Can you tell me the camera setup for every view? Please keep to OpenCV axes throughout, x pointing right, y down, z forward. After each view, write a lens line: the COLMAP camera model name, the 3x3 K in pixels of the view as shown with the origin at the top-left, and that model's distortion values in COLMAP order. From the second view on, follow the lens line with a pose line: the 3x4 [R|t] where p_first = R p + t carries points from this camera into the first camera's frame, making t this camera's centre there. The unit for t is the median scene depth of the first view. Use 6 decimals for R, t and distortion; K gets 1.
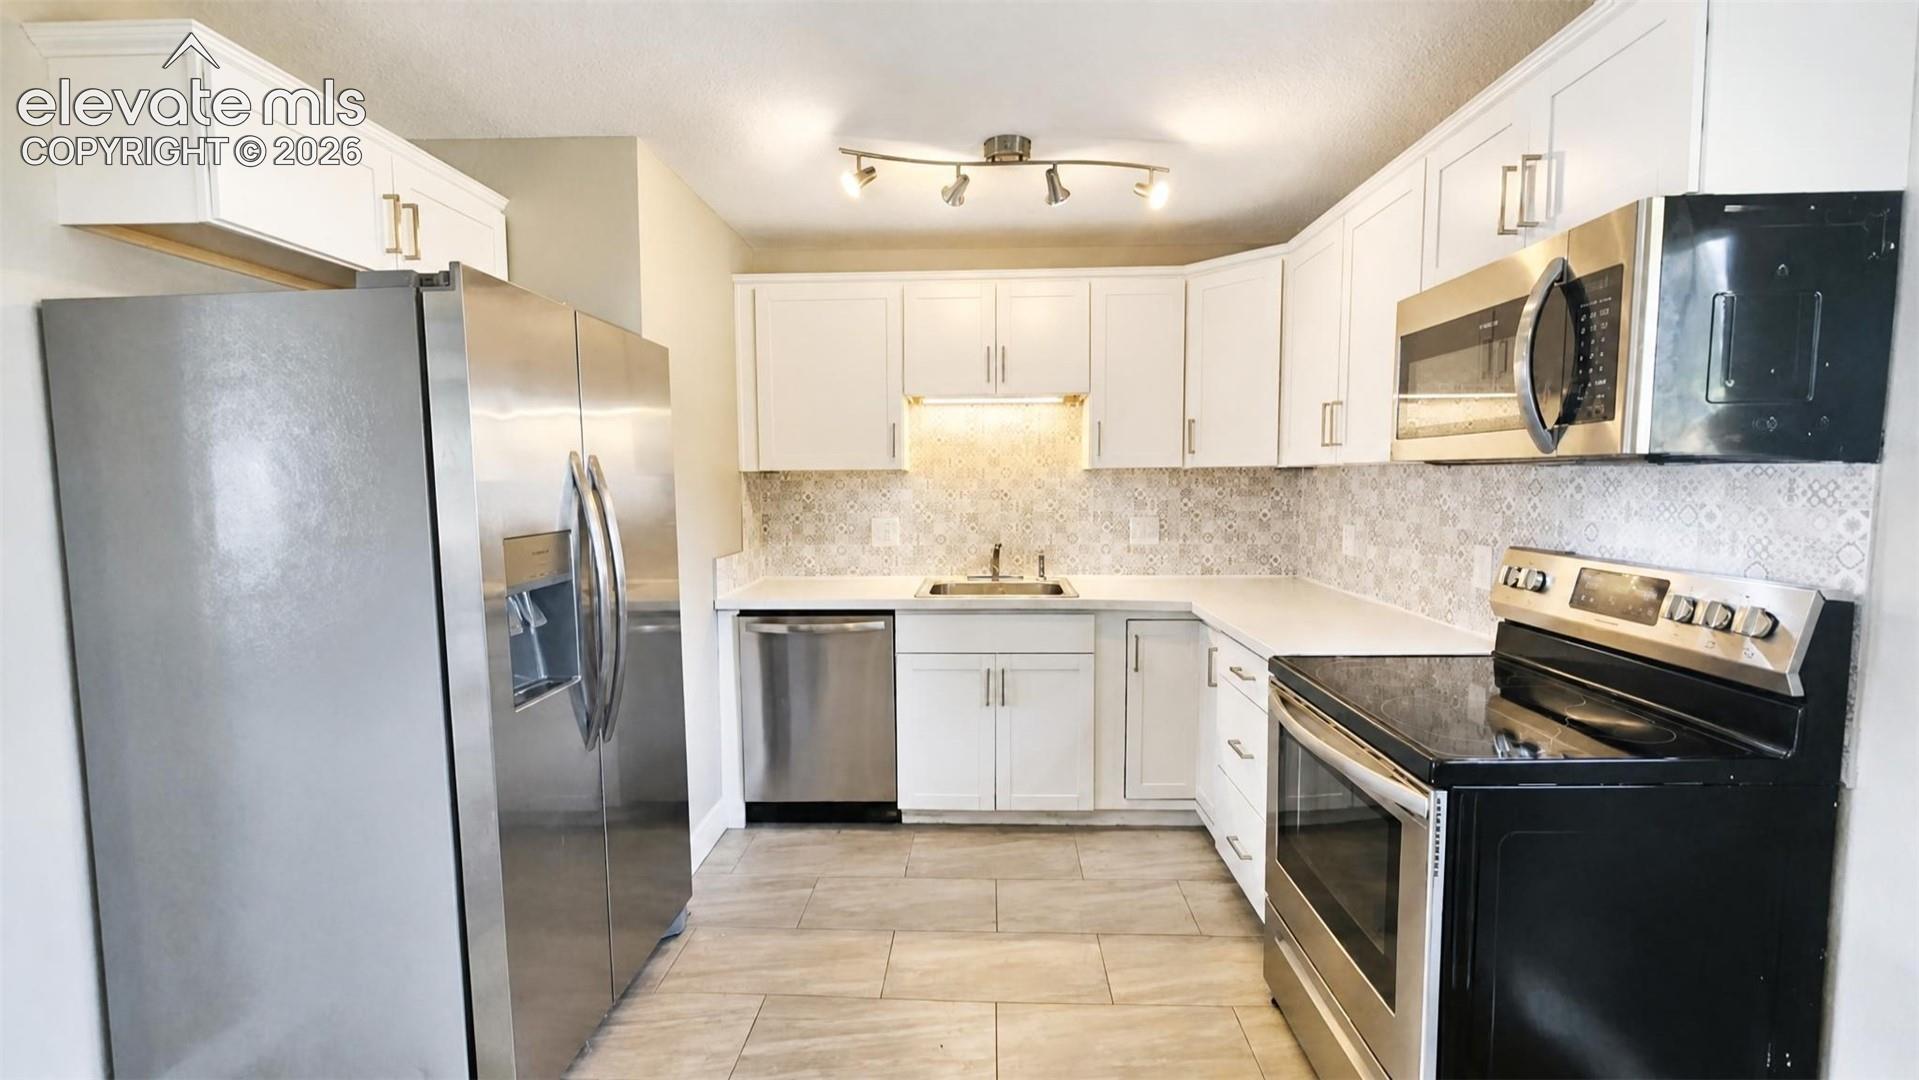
lens RADIAL K [[797.1, 0, 950.0], [0, 797.1, 541.8], [0, 0, 1]] dist [-0.001458, -0.000108]
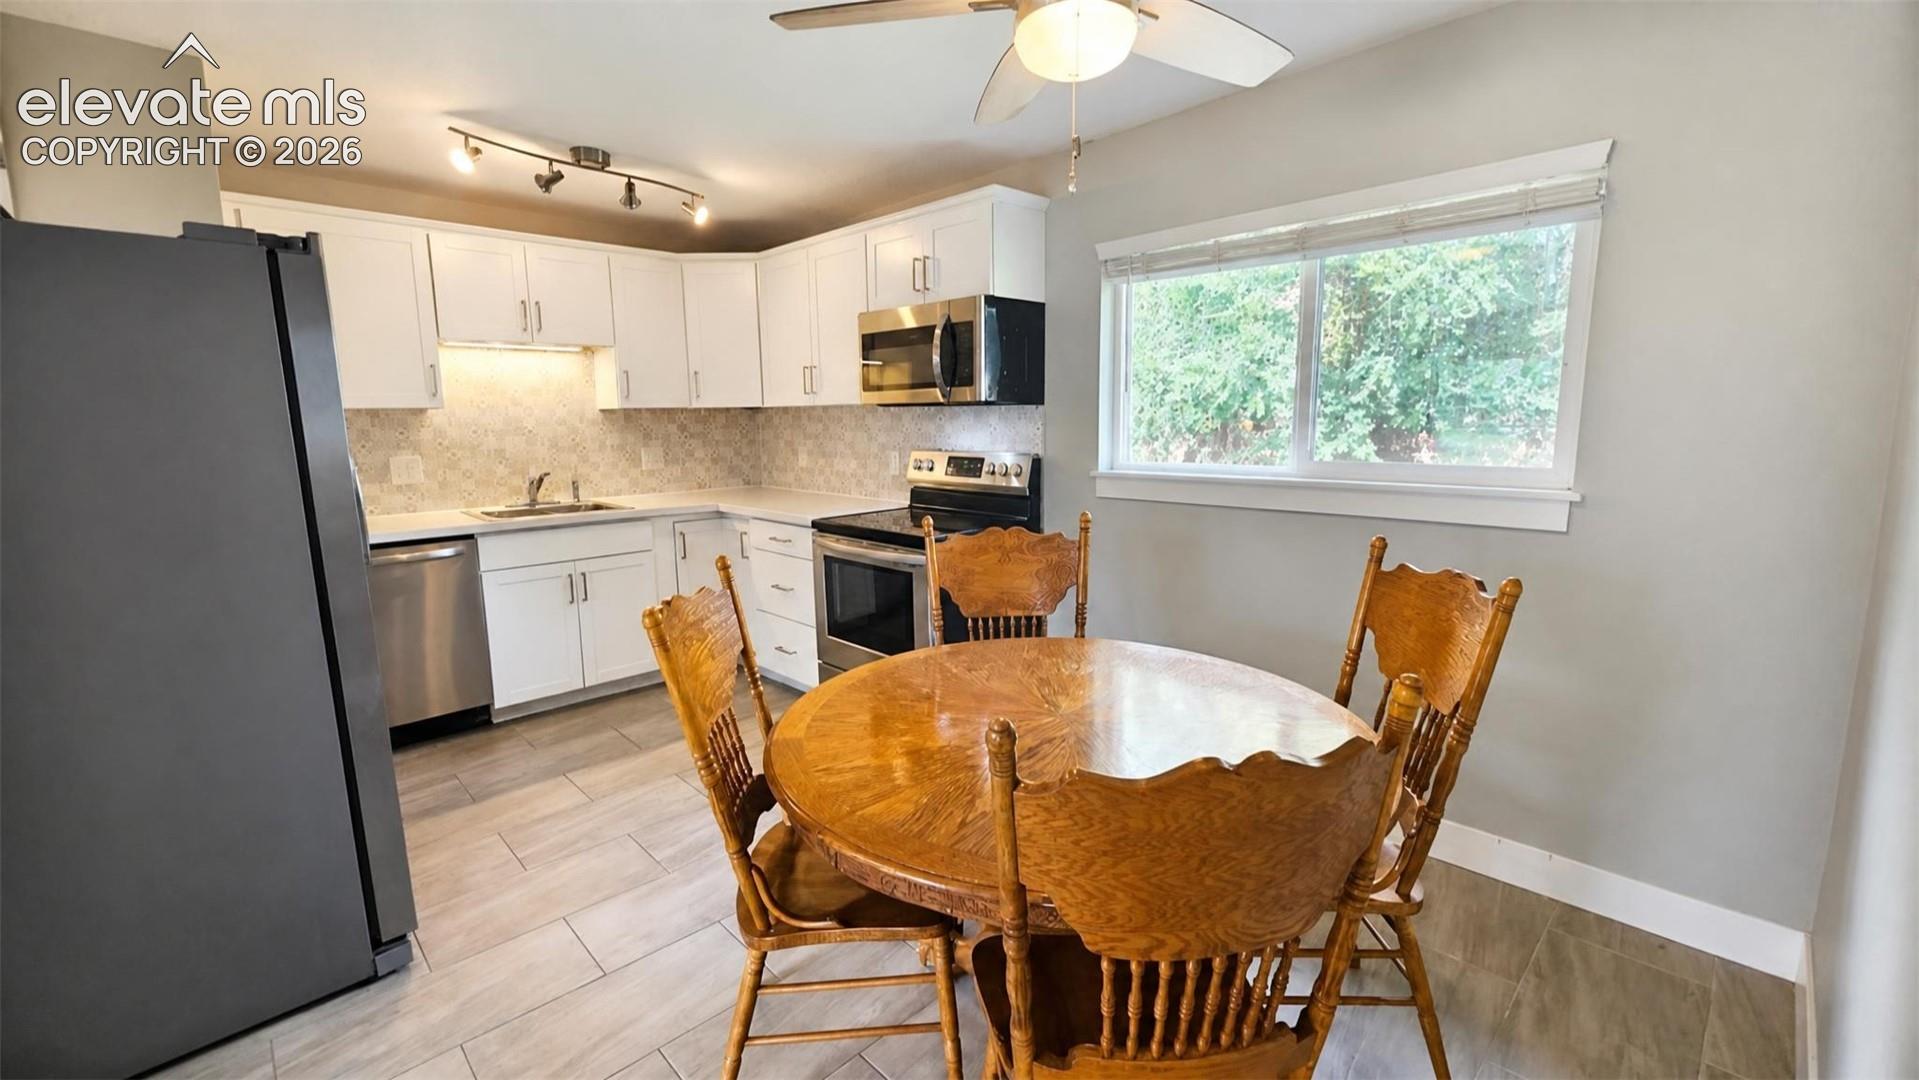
lens RADIAL K [[795.3, 0, 965.9], [0, 795.3, 538.1], [0, 0, 1]] dist [0.002514, 0.000070]
pose [[0.682411, -0.113297, 0.722135, -0.412172], [0.065273, 0.993413, 0.094176, 0.031419], [-0.728048, -0.017131, 0.685312, -0.271317]]
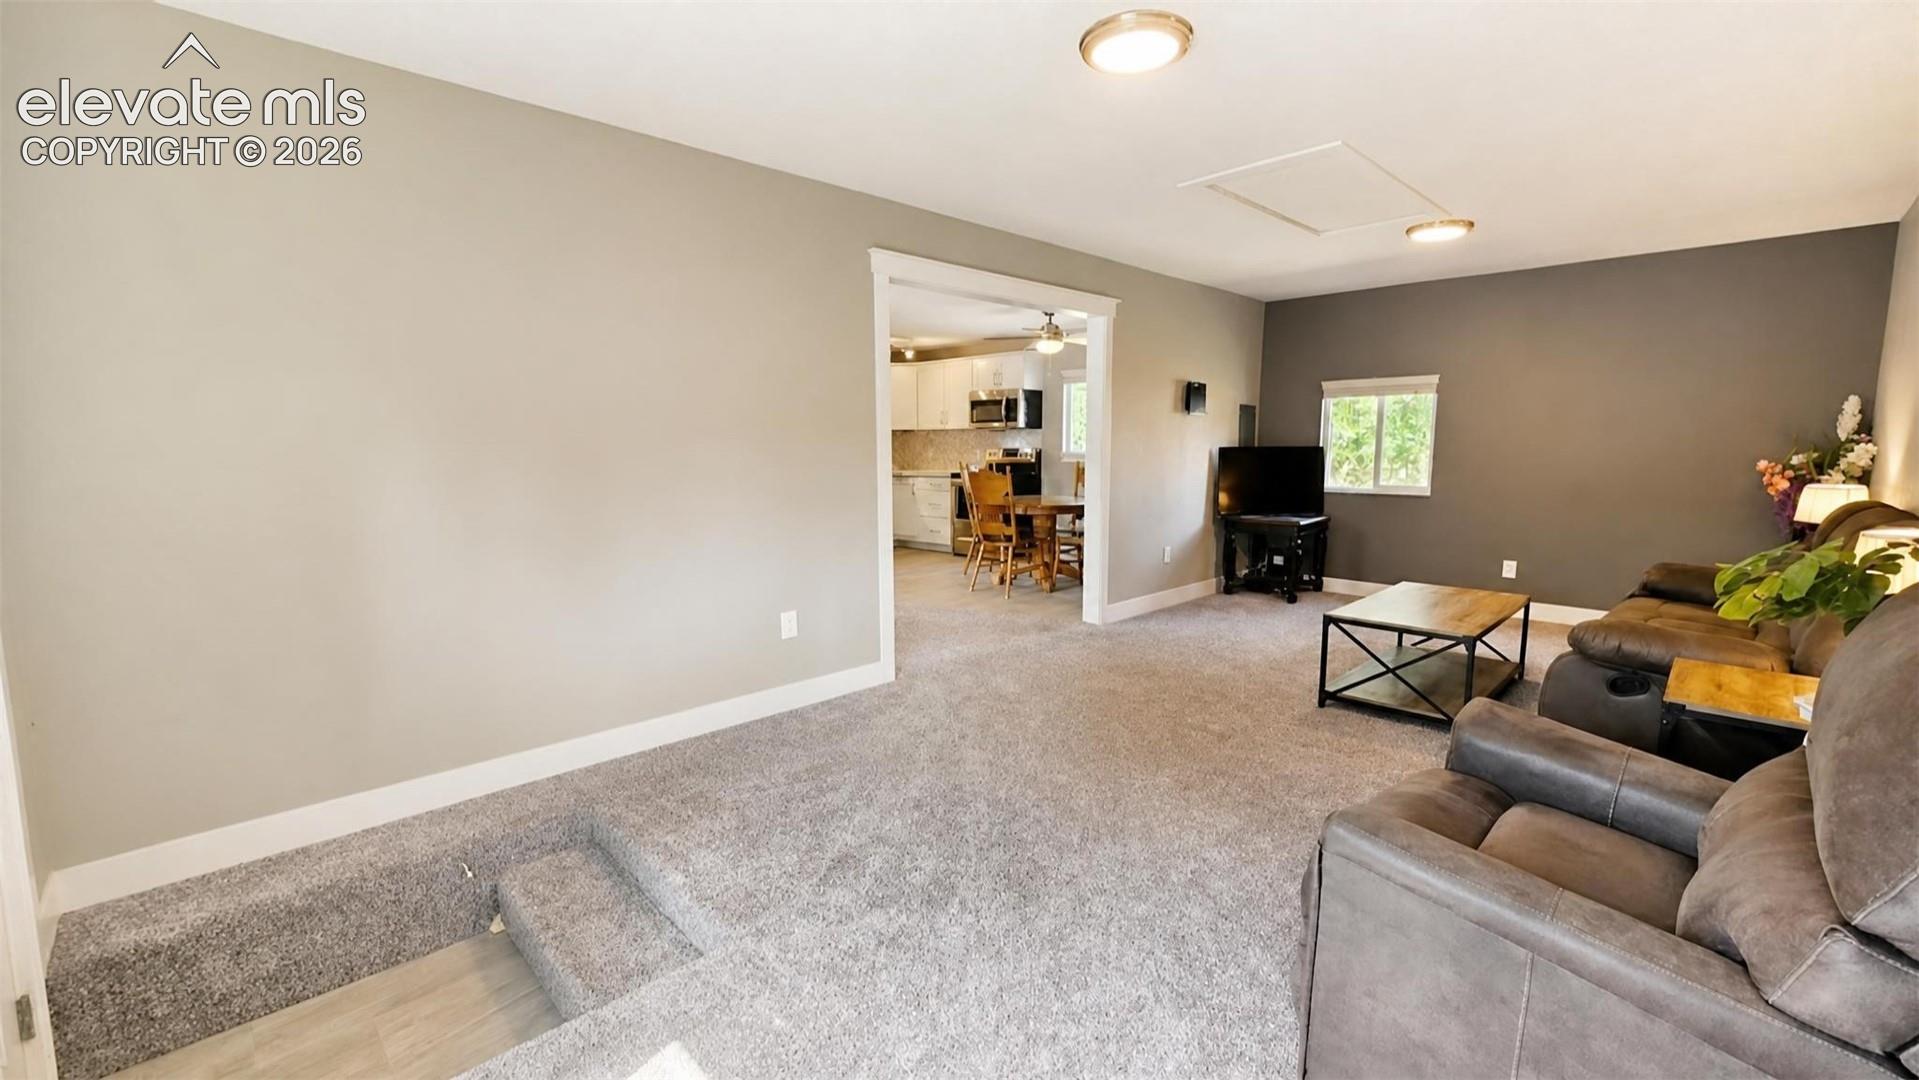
lens RADIAL K [[789.2, 0, 970.1], [0, 789.2, 542.7], [0, 0, 1]] dist [-0.001051, 0.000034]
pose [[0.673997, -0.084734, 0.733858, -1.864736], [0.055680, 0.996401, 0.063910, 0.175003], [-0.736633, -0.002214, 0.676289, -1.358635]]
